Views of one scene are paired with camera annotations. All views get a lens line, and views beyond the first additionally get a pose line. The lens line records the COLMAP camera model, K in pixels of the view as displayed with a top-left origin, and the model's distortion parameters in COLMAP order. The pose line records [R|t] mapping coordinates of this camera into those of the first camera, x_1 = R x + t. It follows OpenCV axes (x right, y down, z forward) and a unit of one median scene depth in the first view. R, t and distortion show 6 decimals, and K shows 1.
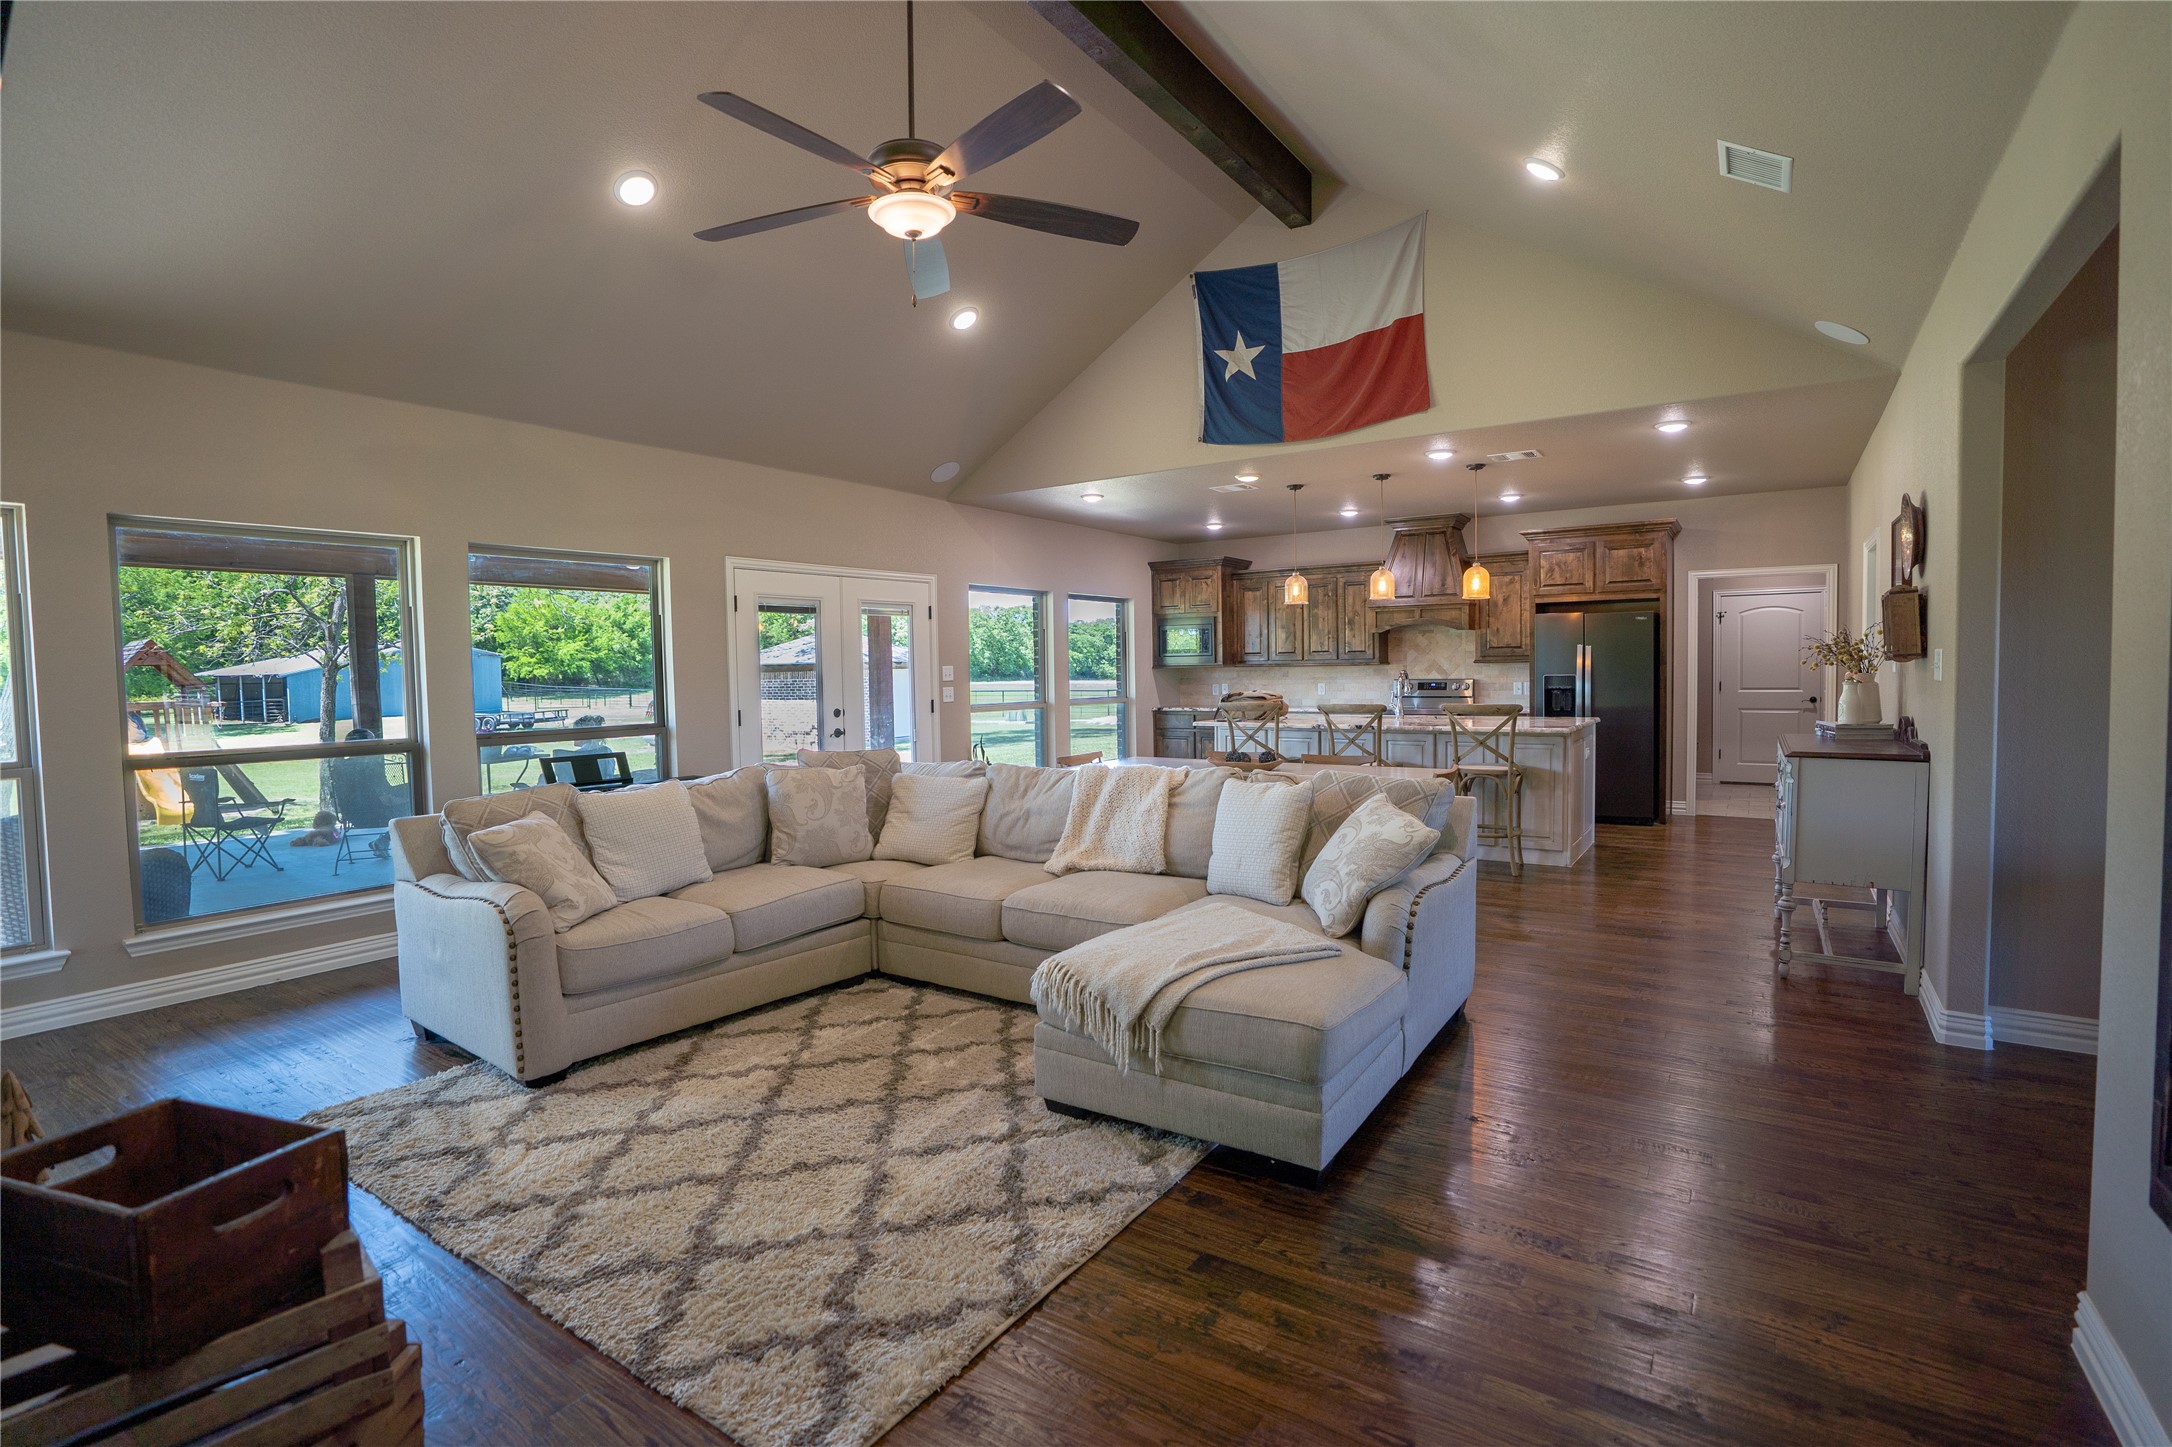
lens RADIAL K [[1000.5, 0, 1073.6], [0, 1000.5, 717.2], [0, 0, 1]] dist [-0.040690, 0.004240]
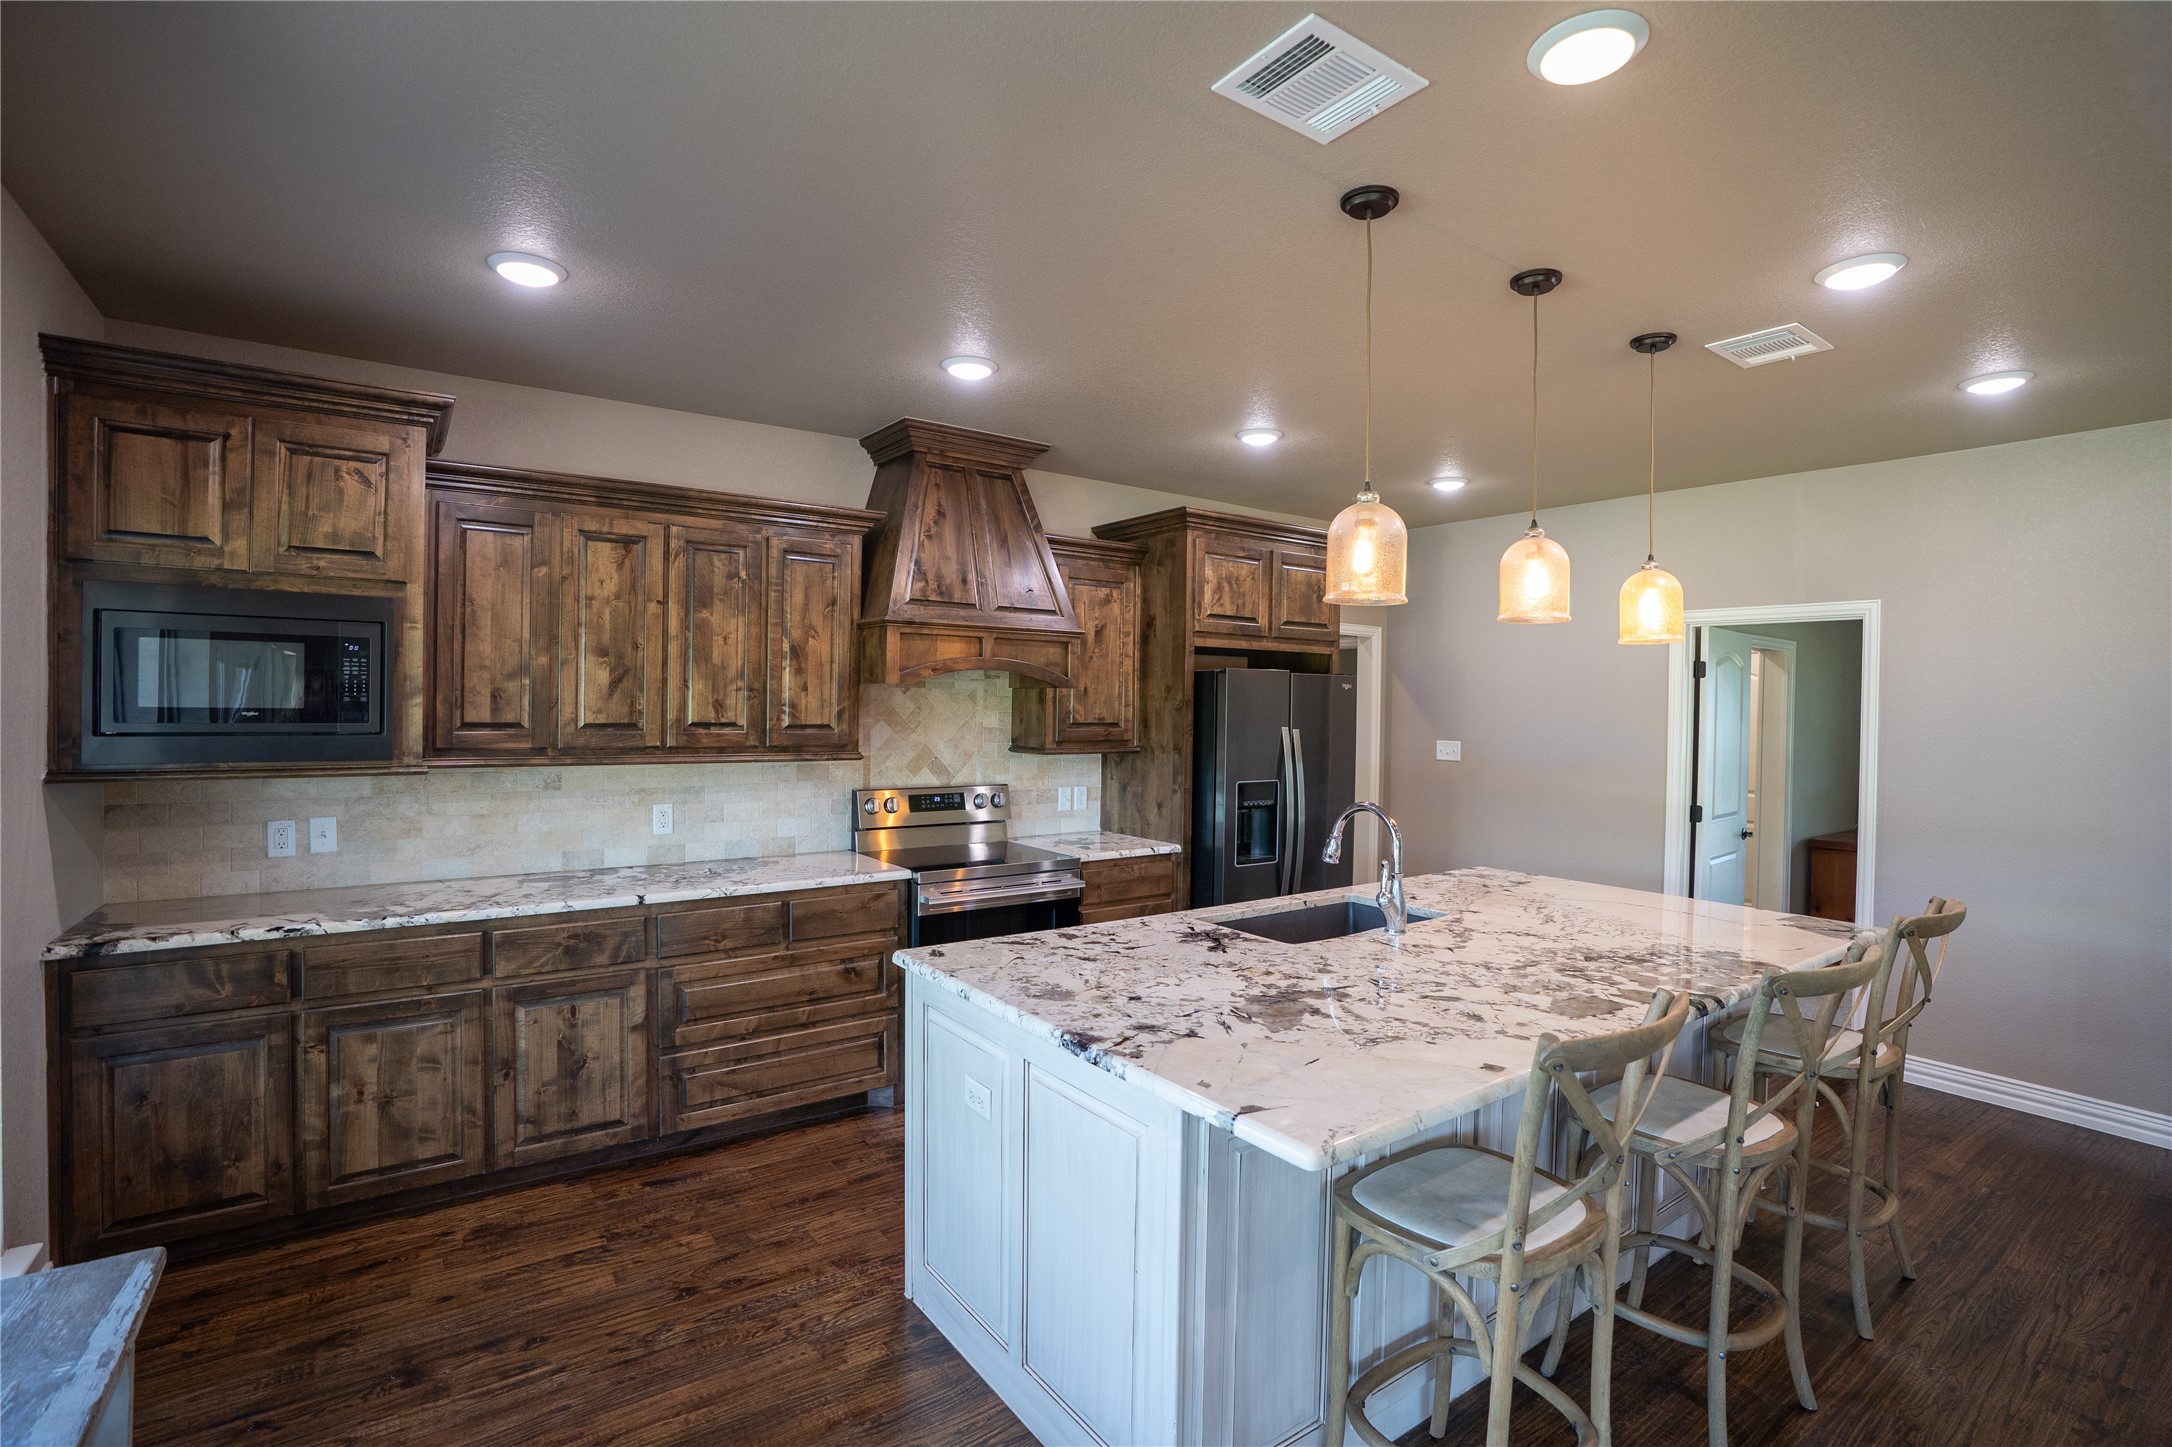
lens RADIAL K [[1000.5, 0, 1081.6], [0, 1000.5, 715.5], [0, 0, 1]] dist [-0.040690, 0.004240]
pose [[0.341776, 0.008620, 0.939742, -0.082072], [0.028160, 0.999415, -0.019409, -0.088267], [-0.939359, 0.033097, 0.341333, 1.125882]]
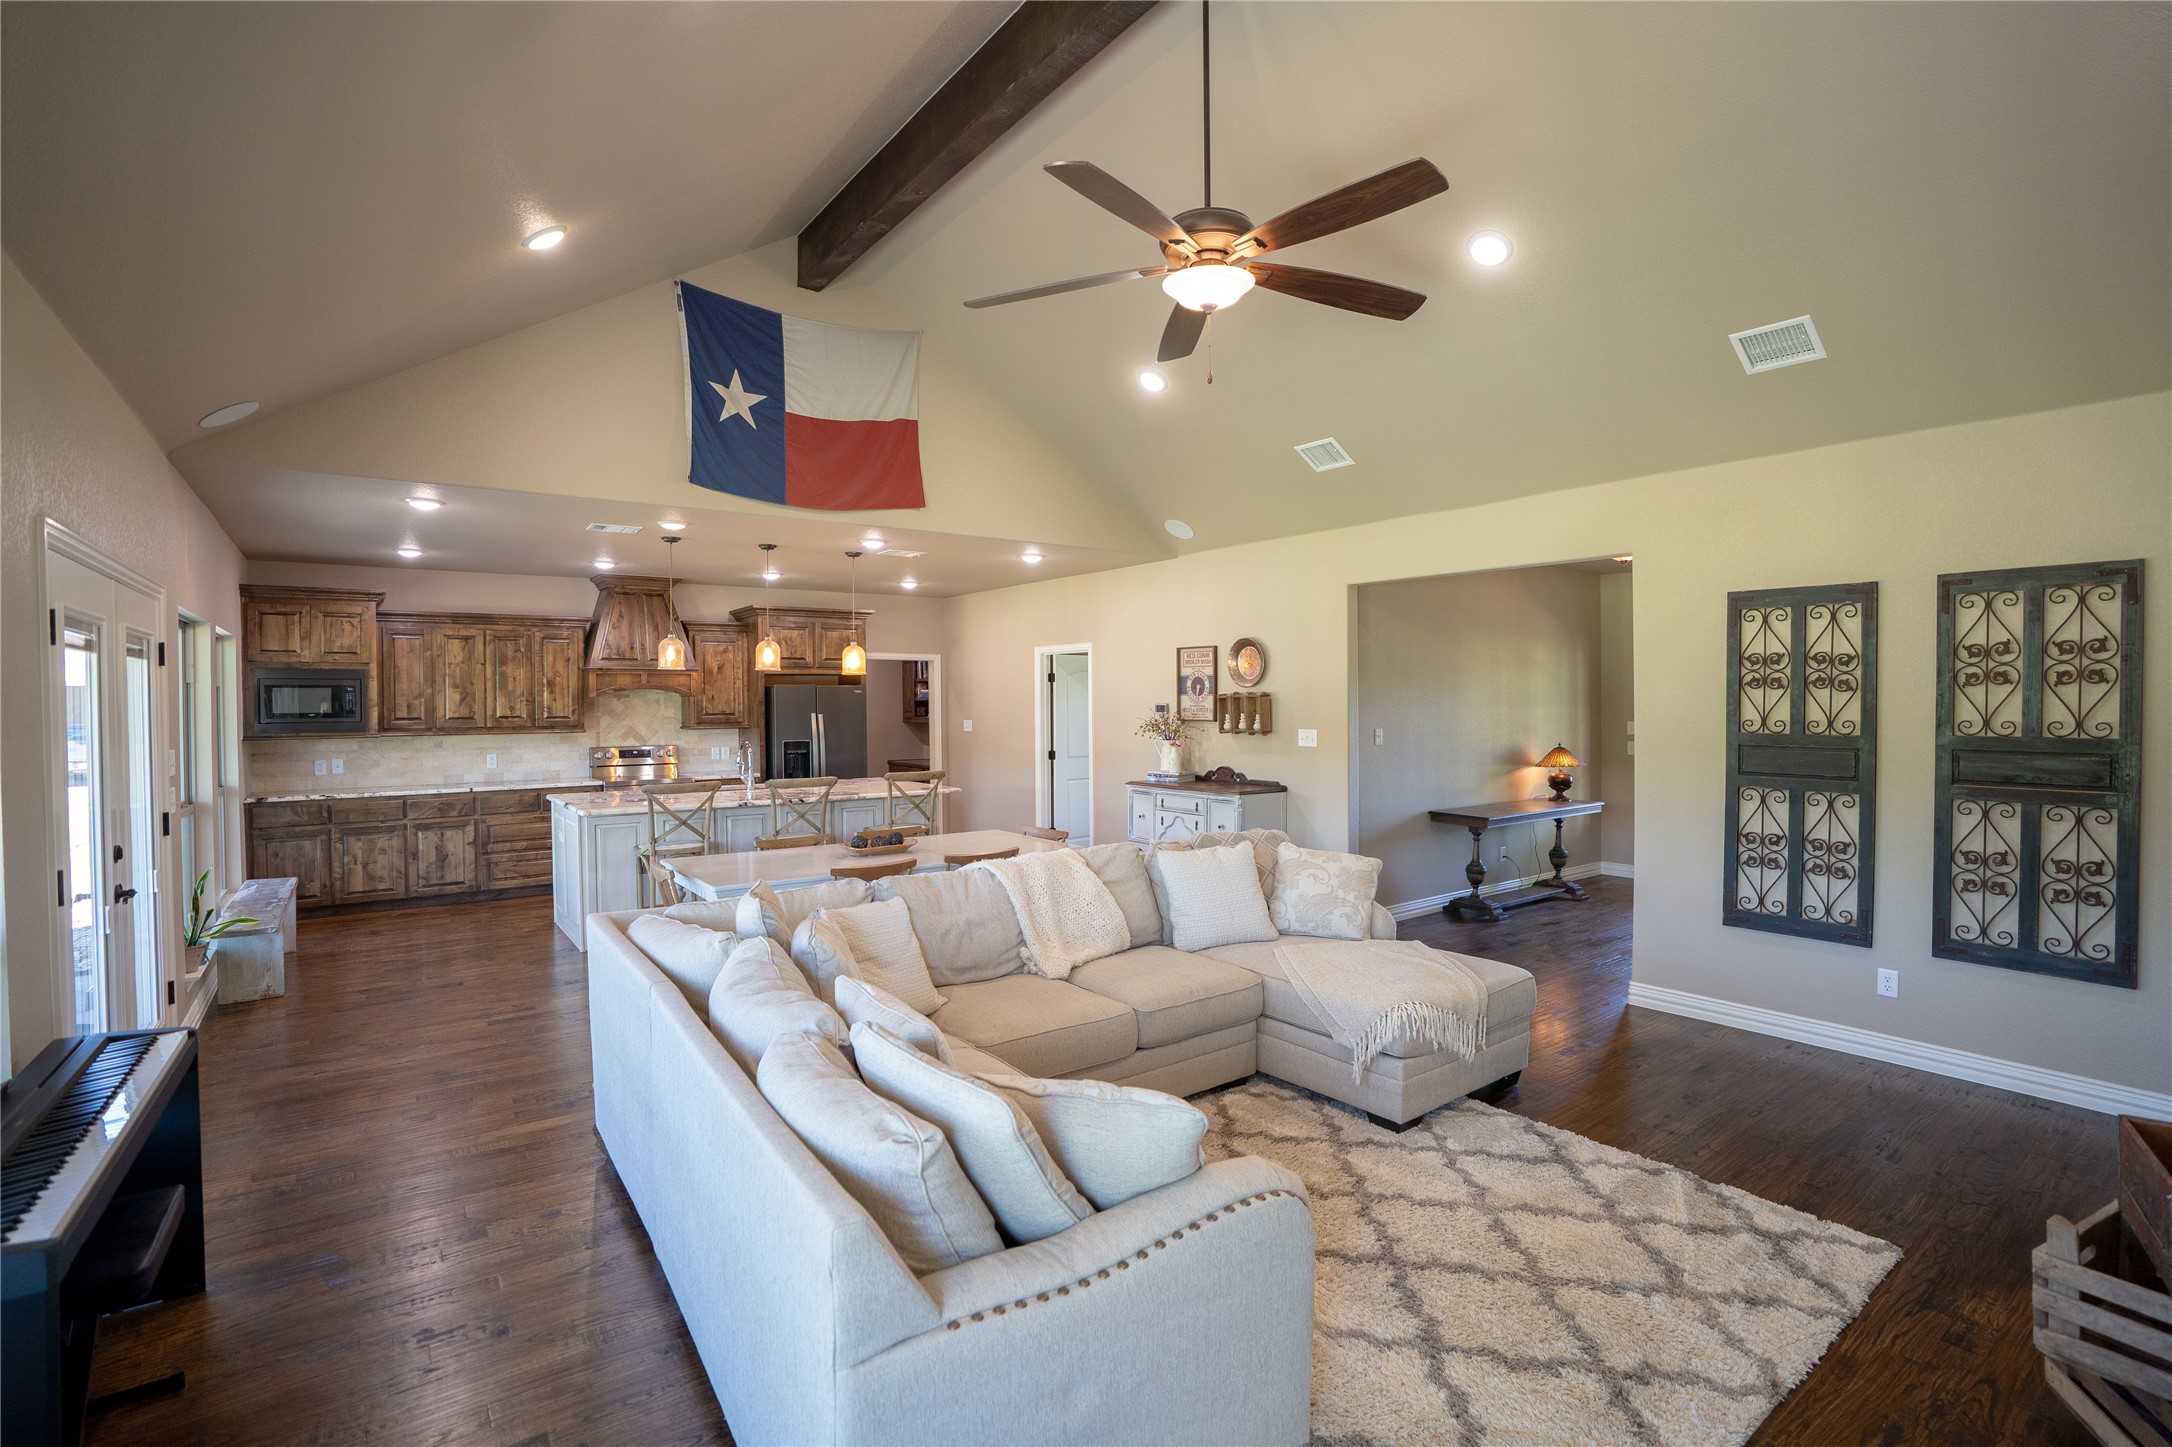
lens RADIAL K [[1000.5, 0, 1073.7], [0, 1000.5, 715.2], [0, 0, 1]] dist [-0.040690, 0.004240]
pose [[0.333164, -0.001298, 0.942868, -0.566500], [0.050178, 0.998606, -0.016356, -0.045930], [-0.941533, 0.052761, 0.332765, 0.423569]]
